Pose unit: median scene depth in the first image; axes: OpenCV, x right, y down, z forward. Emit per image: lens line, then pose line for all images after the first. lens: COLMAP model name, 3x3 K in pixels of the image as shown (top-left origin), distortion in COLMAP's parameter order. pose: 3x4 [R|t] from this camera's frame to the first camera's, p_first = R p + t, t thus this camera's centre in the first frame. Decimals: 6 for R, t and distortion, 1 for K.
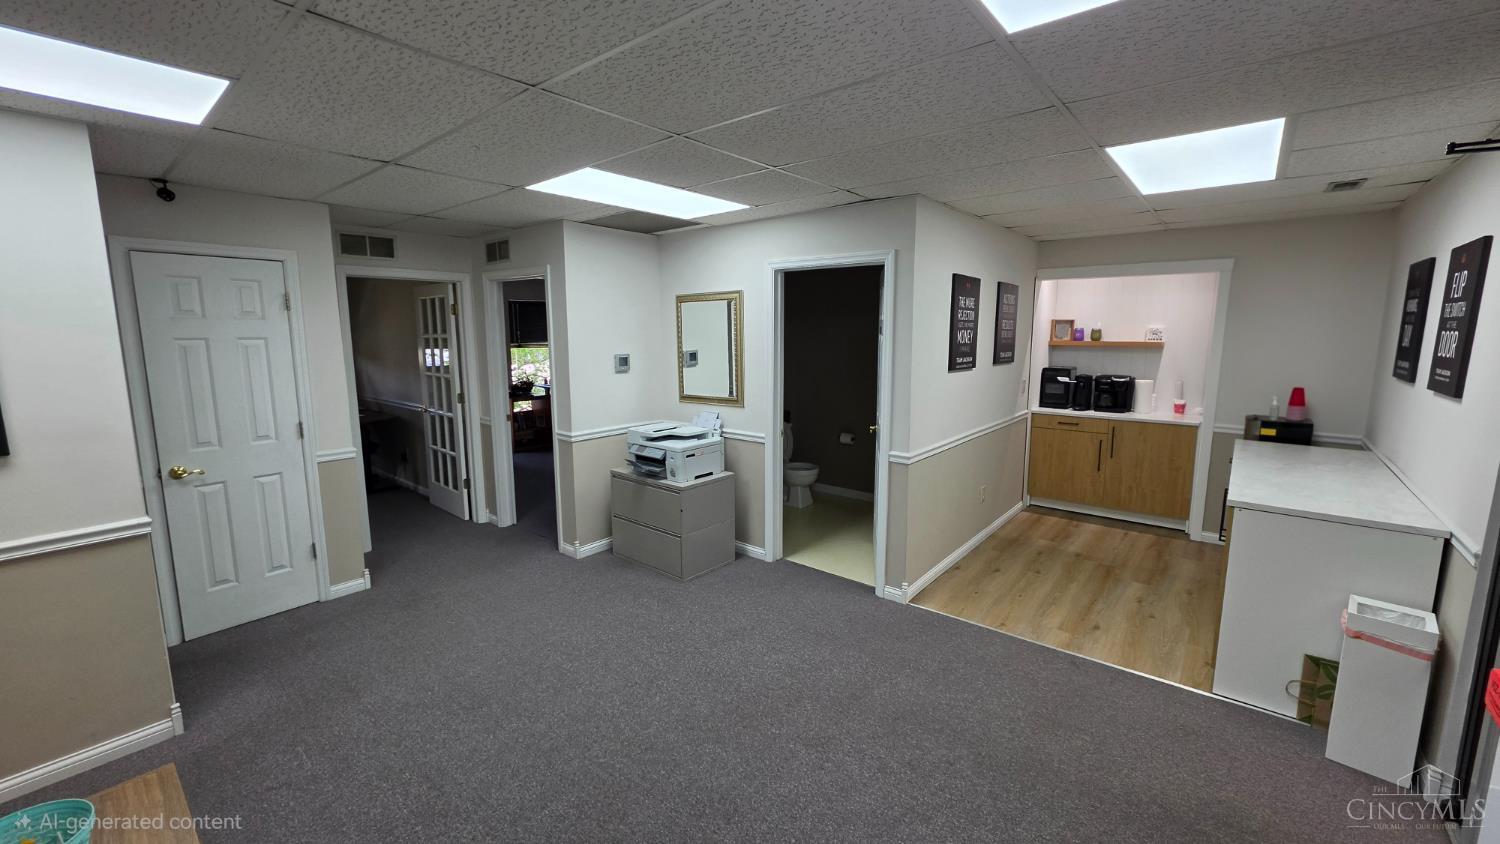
lens RADIAL K [[598.4, 0, 747.7], [0, 598.4, 418.4], [0, 0, 1]] dist [-0.001185, 0.000246]
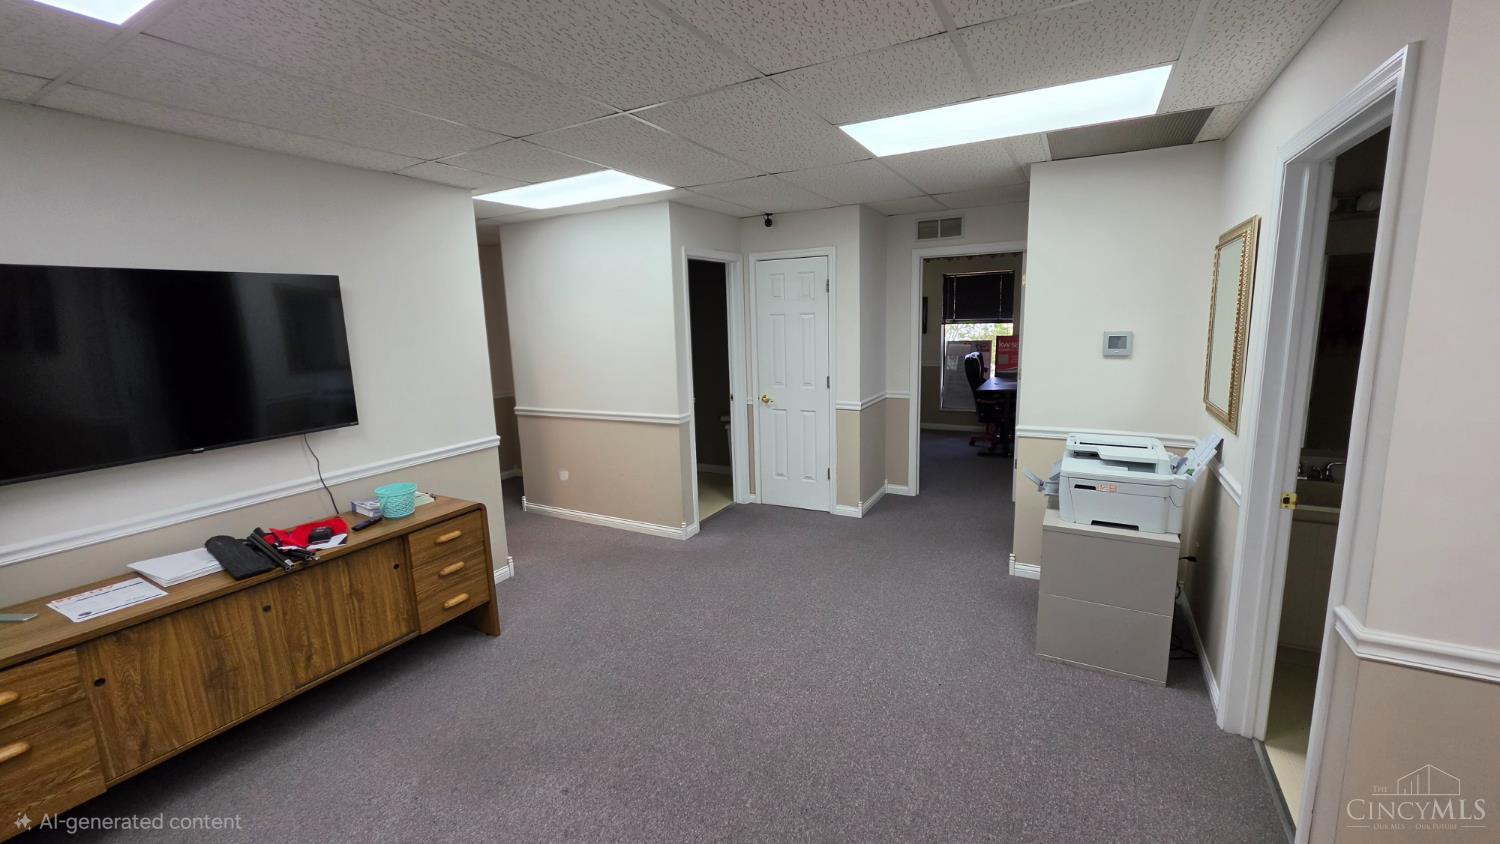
lens RADIAL K [[598.4, 0, 750.9], [0, 598.4, 416.6], [0, 0, 1]] dist [-0.001185, 0.000246]
pose [[0.190790, 0.161060, -0.968328, 0.486764], [-0.118324, 0.983029, 0.140192, -0.067197], [0.974473, 0.087829, 0.206610, 0.518258]]
